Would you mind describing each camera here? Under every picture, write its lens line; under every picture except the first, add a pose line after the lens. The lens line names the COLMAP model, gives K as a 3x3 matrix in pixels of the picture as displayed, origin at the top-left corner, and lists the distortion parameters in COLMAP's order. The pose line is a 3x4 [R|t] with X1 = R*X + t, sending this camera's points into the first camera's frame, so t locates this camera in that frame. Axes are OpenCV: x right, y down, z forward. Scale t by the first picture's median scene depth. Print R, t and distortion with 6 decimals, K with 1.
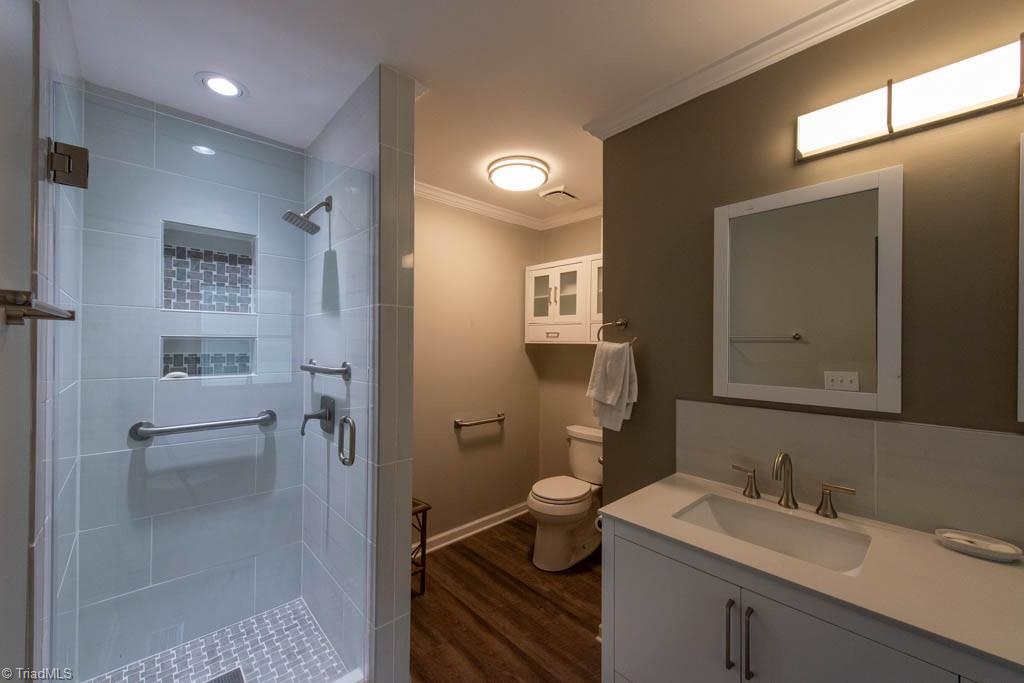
lens RADIAL K [[409.5, 0, 505.4], [0, 409.5, 342.7], [0, 0, 1]] dist [0.008674, -0.002241]
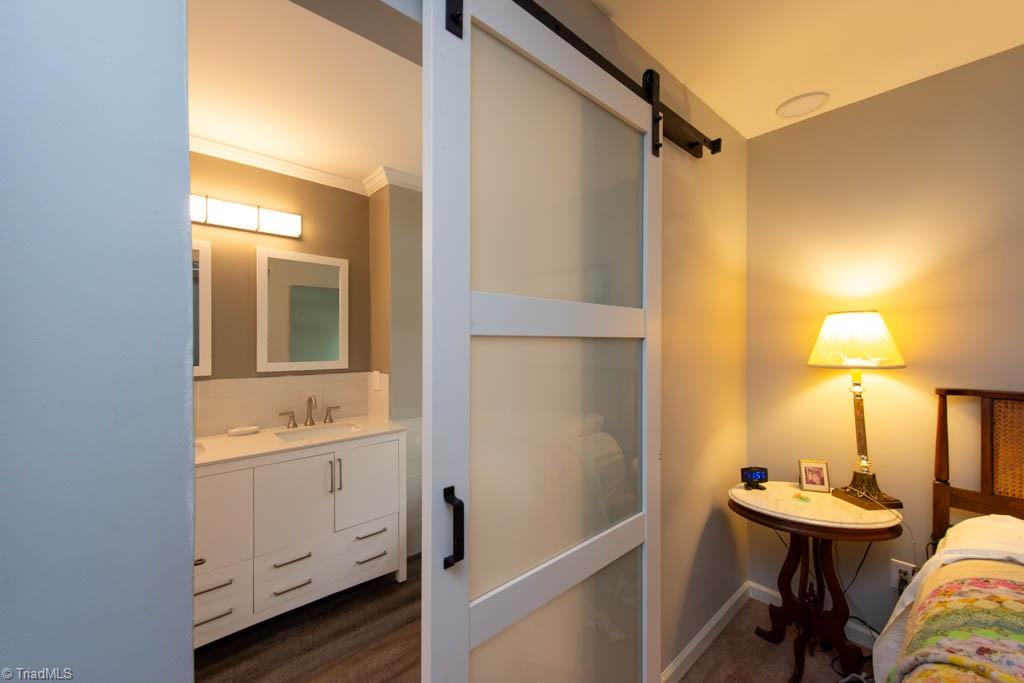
lens RADIAL K [[409.5, 0, 516.0], [0, 409.5, 342.3], [0, 0, 1]] dist [0.008674, -0.002241]
pose [[-0.000408, -0.013585, 0.999908, -0.613239], [-0.007120, 0.999882, 0.013582, -0.009458], [-0.999975, -0.007114, -0.000505, -0.259204]]
